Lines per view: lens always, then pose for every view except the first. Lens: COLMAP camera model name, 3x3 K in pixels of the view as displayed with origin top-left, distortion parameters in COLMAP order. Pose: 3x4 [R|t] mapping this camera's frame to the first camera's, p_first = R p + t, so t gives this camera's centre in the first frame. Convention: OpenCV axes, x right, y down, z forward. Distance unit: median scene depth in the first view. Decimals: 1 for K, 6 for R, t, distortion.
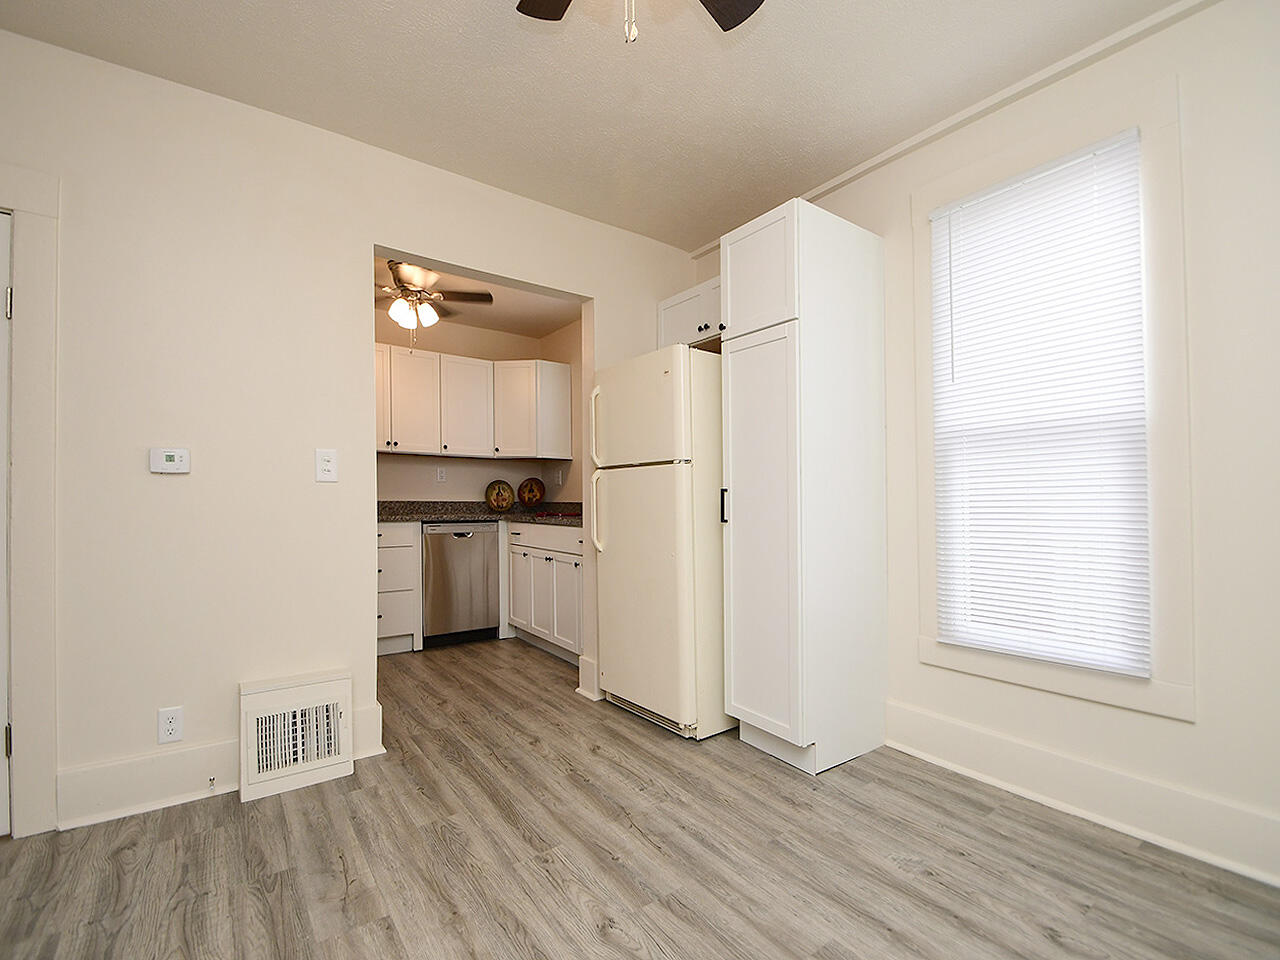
lens RADIAL K [[592.5, 0, 647.1], [0, 592.5, 508.3], [0, 0, 1]] dist [0.001247, -0.017740]
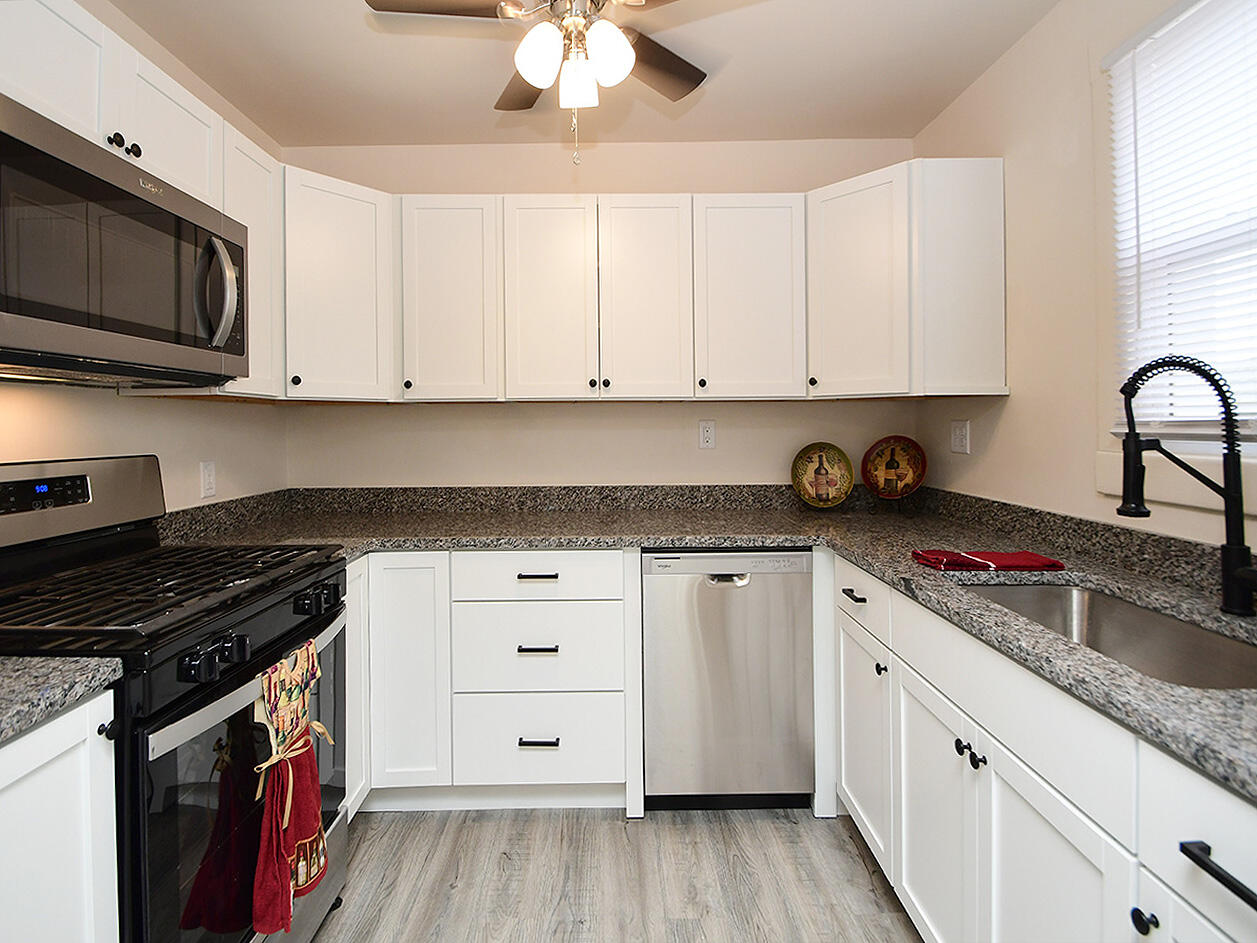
lens RADIAL K [[543.9, 0, 622.6], [0, 543.9, 432.4], [0, 0, 1]] dist [0.023042, -0.023970]
pose [[0.806191, 0.004231, -0.591641, -0.261179], [0.003821, 0.999916, 0.012357, -0.140629], [0.591643, -0.012223, 0.806107, 1.226182]]
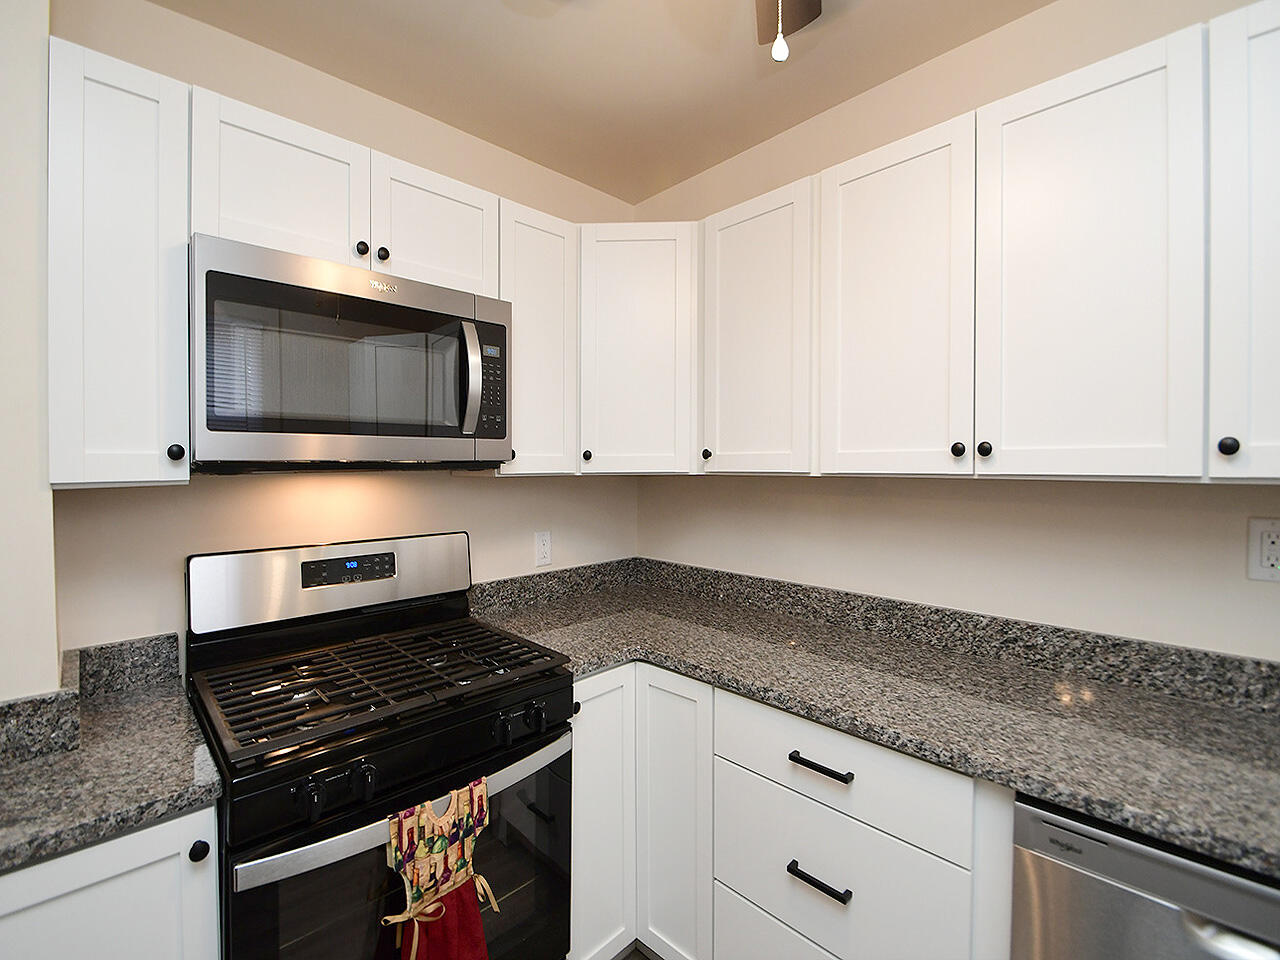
lens RADIAL K [[574.1, 0, 643.4], [0, 574.1, 471.5], [0, 0, 1]] dist [0.002048, -0.011146]
pose [[0.134730, 0.017160, -0.990734, -0.337518], [-0.000528, 0.999851, 0.017247, -0.200847], [0.990882, -0.001801, 0.134719, 1.563182]]
